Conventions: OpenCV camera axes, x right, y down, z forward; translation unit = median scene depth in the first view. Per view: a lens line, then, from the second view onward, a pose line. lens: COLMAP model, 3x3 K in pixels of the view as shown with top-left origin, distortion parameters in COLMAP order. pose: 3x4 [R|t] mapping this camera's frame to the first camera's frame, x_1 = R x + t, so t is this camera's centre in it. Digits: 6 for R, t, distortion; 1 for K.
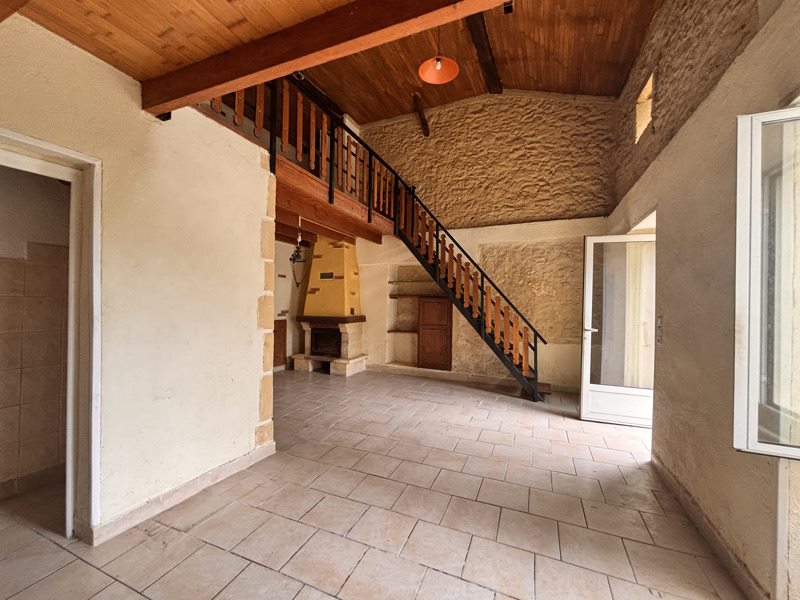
lens RADIAL K [[323.8, 0, 400.0], [0, 323.8, 300.0], [0, 0, 1]] dist [-0.000853, 0.000244]
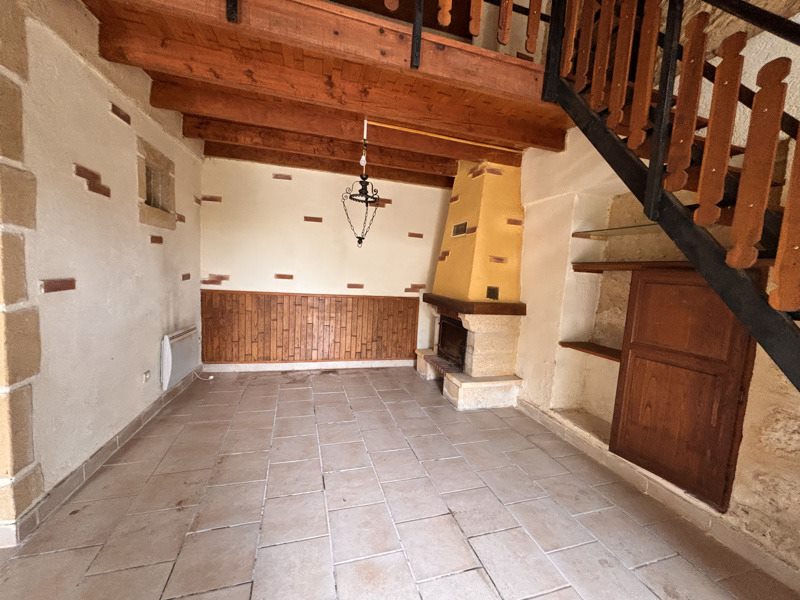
lens RADIAL K [[323.8, 0, 400.0], [0, 323.8, 300.0], [0, 0, 1]] dist [-0.000853, 0.000244]
pose [[0.634639, 0.094852, -0.766966, 0.179929], [-0.045814, 0.995311, 0.085183, 0.008565], [0.771450, -0.018923, 0.636009, 0.583633]]
